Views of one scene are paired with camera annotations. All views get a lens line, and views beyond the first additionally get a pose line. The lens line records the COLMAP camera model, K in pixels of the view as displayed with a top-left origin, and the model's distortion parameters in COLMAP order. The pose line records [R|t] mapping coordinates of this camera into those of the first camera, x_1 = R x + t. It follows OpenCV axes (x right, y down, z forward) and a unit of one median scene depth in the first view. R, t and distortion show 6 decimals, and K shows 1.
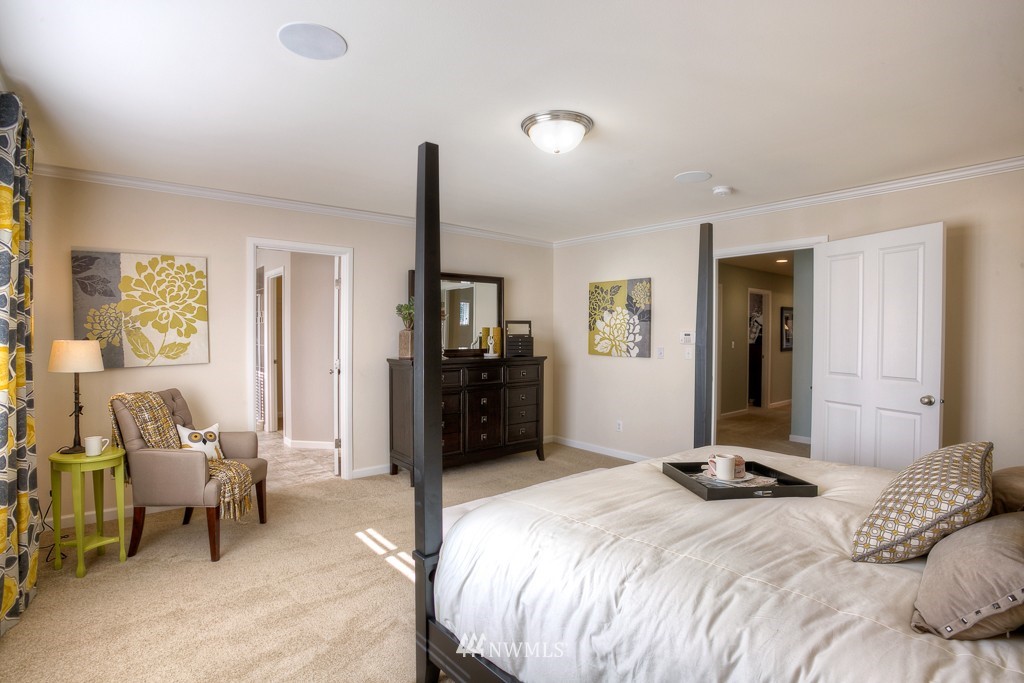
lens RADIAL K [[498.8, 0, 509.8], [0, 498.8, 341.9], [0, 0, 1]] dist [-0.078509, 0.030857]
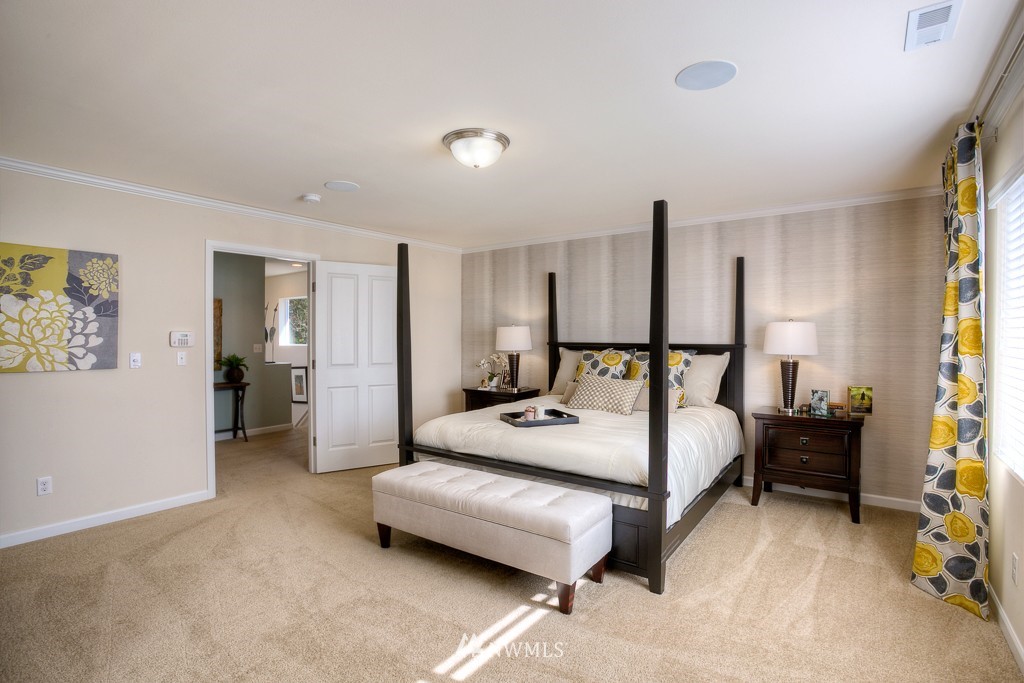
lens RADIAL K [[498.8, 0, 509.8], [0, 498.8, 341.9], [0, 0, 1]] dist [-0.078509, 0.030857]
pose [[-0.224279, -0.013068, 0.974437, -0.490417], [0.014032, 0.999763, 0.016637, -0.009281], [-0.974424, 0.017405, -0.224043, 0.590297]]
